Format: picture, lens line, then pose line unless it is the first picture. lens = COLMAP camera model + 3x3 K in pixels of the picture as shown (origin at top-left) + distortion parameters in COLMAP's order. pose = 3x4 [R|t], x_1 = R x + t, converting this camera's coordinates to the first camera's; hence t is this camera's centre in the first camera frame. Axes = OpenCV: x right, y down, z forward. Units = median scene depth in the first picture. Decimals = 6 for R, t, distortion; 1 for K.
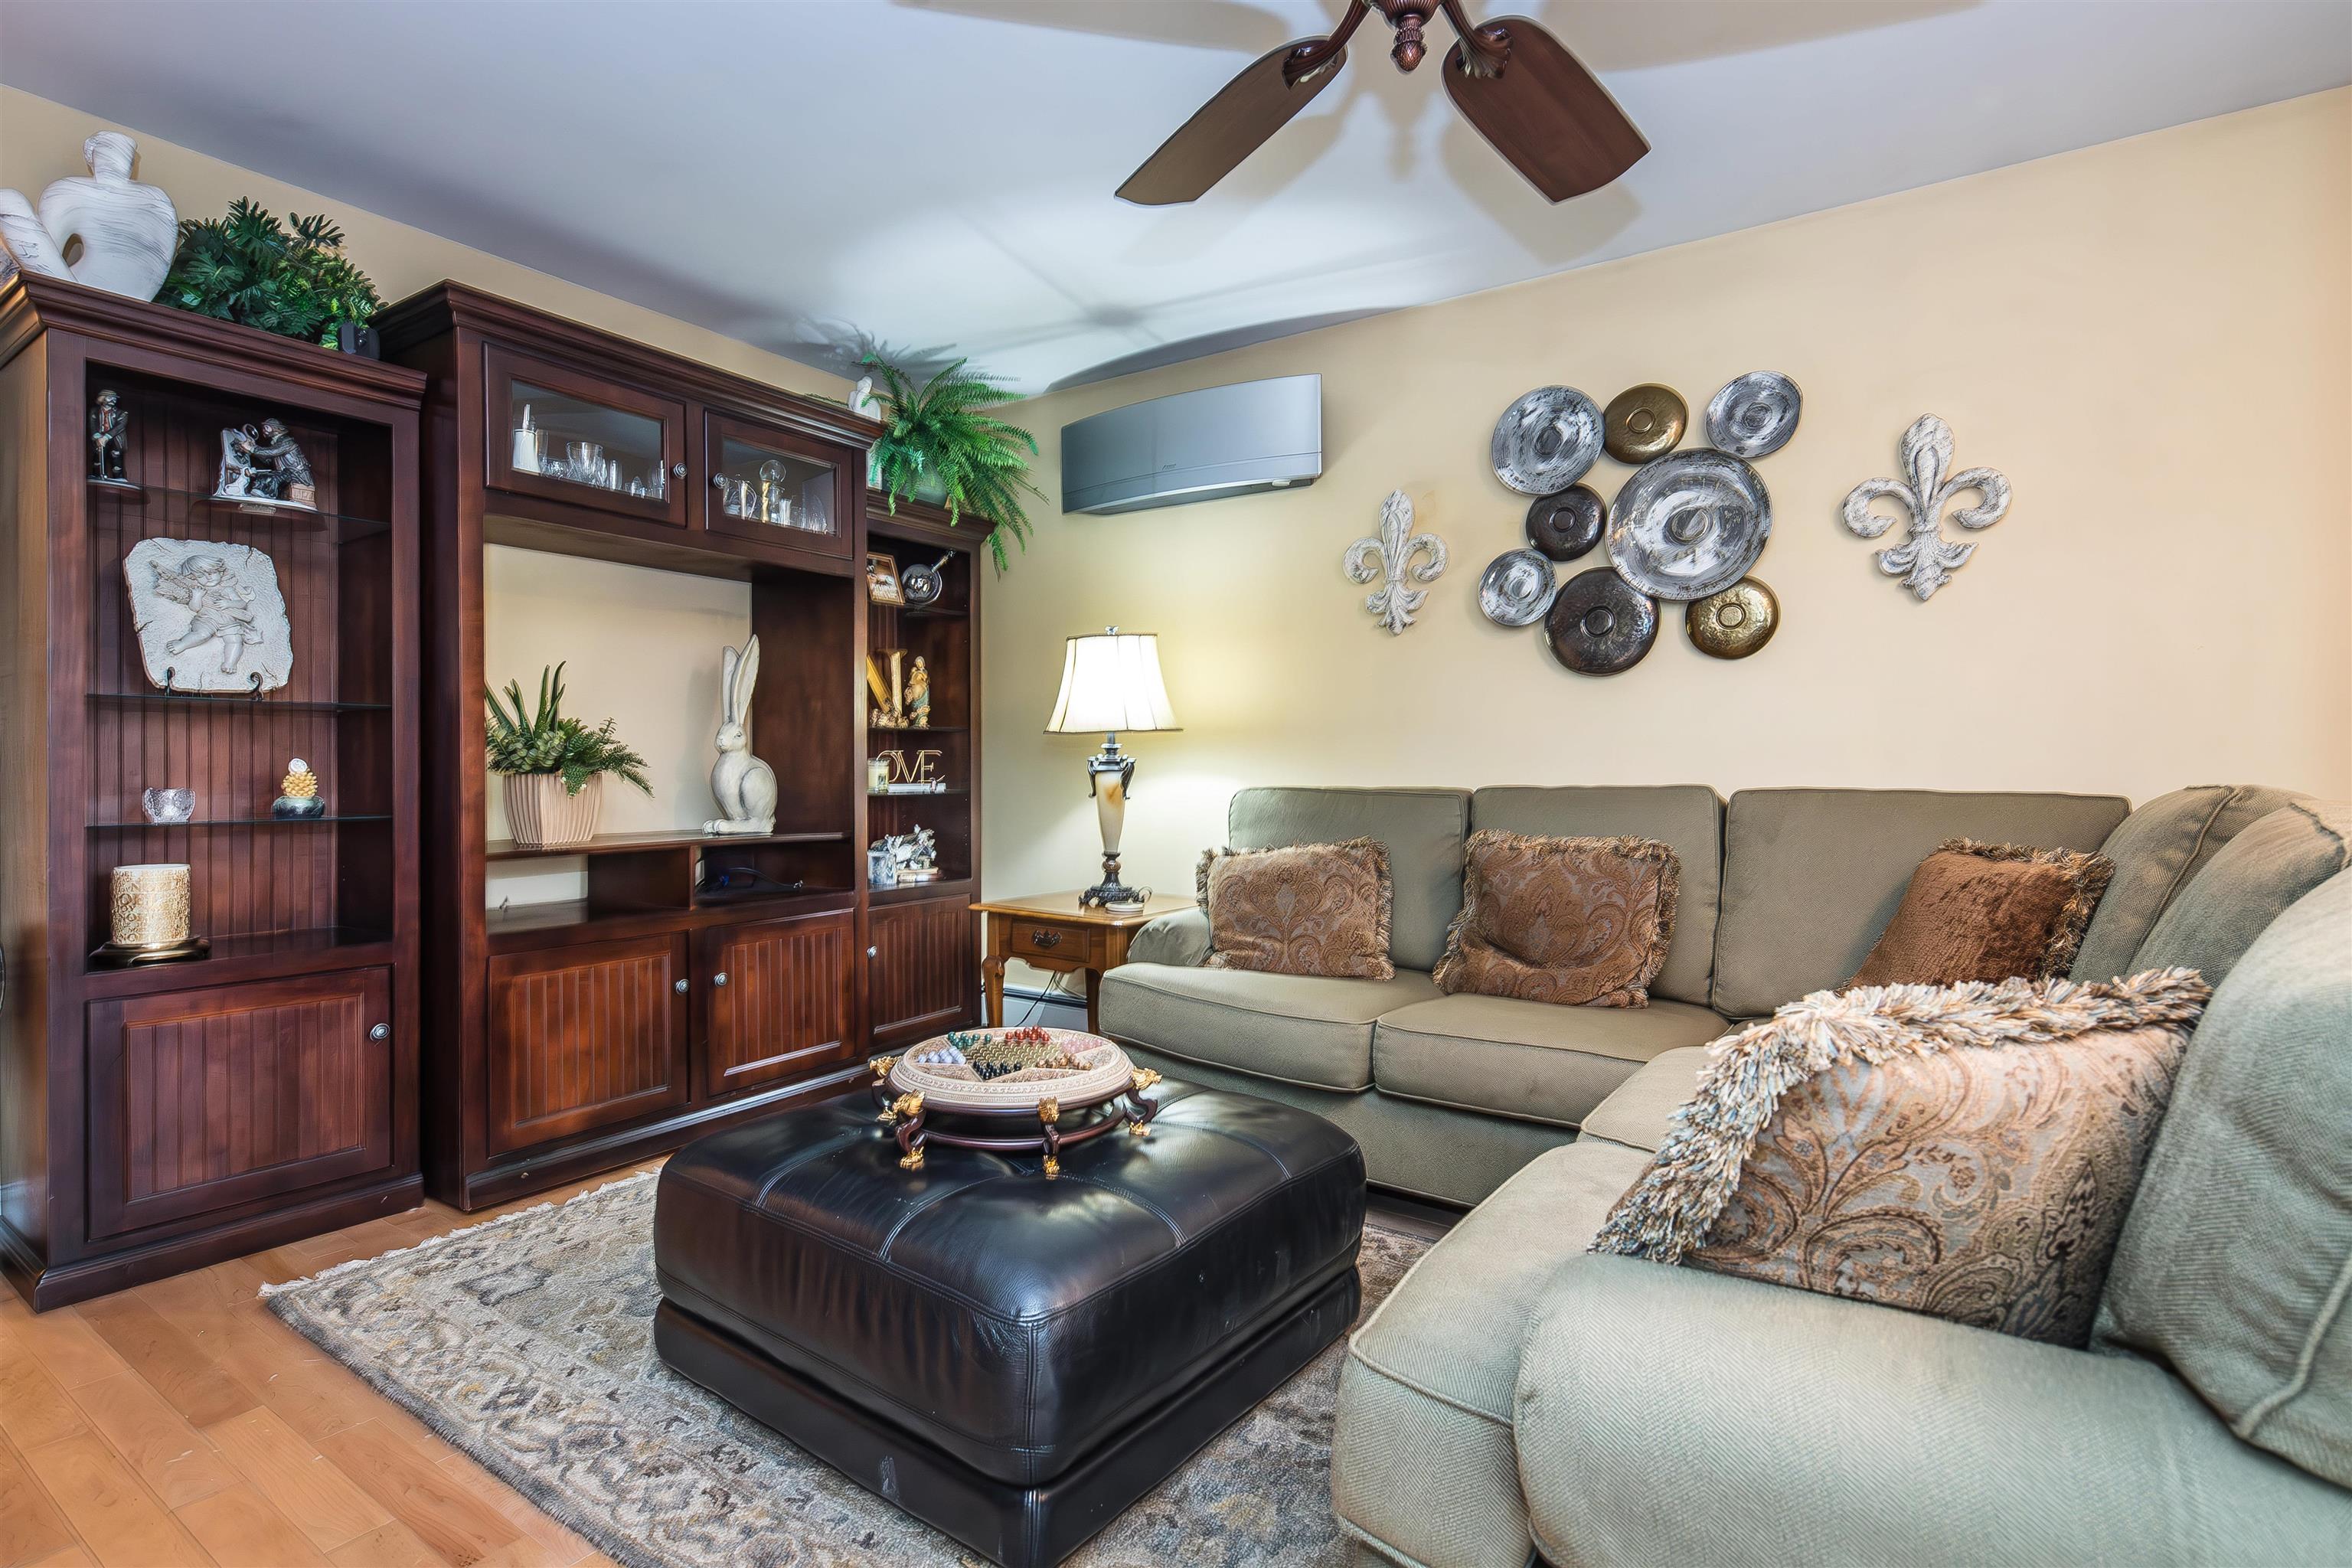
lens RADIAL K [[1140.3, 0, 1132.6], [0, 1140.3, 779.7], [0, 0, 1]] dist [-0.000184, -0.000160]
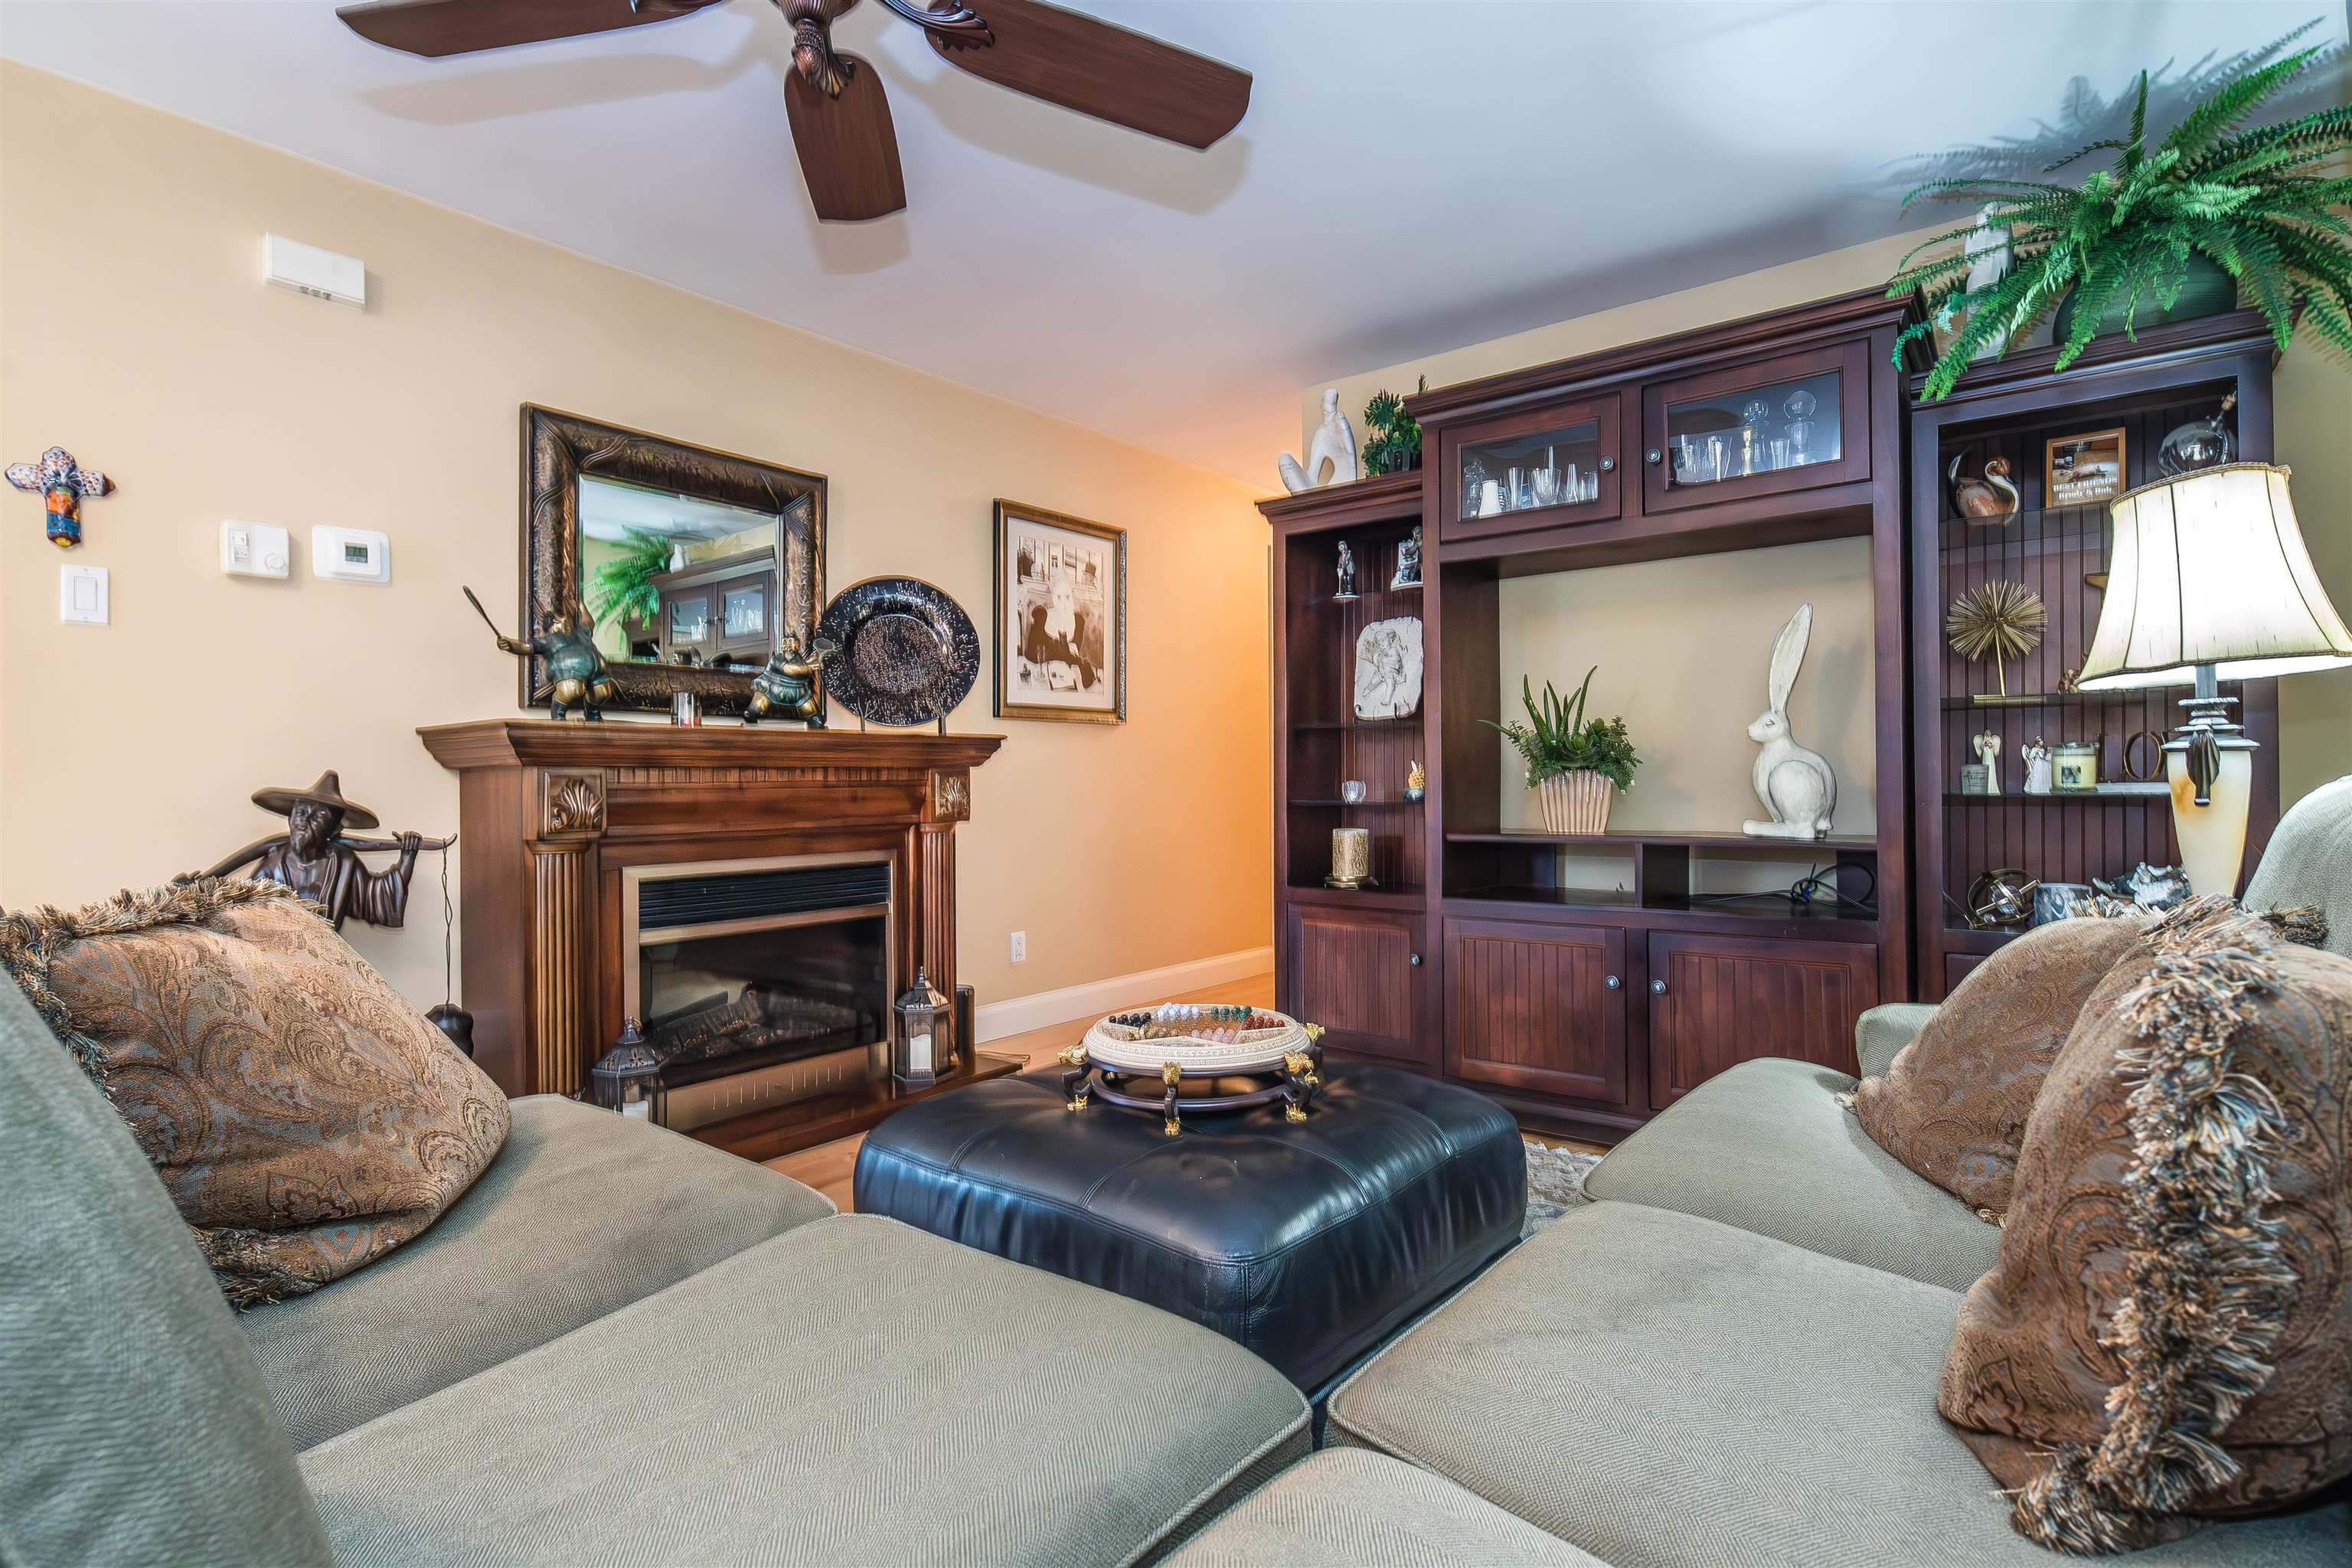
lens RADIAL K [[1184.2, 0, 1176.0], [0, 1184.2, 784.0], [0, 0, 1]] dist [-0.000072, -0.000216]
pose [[-0.062808, -0.000047, -0.998026, 0.434901], [-0.002869, 0.999996, 0.000133, 0.006045], [0.998022, 0.002872, -0.062808, 0.455366]]
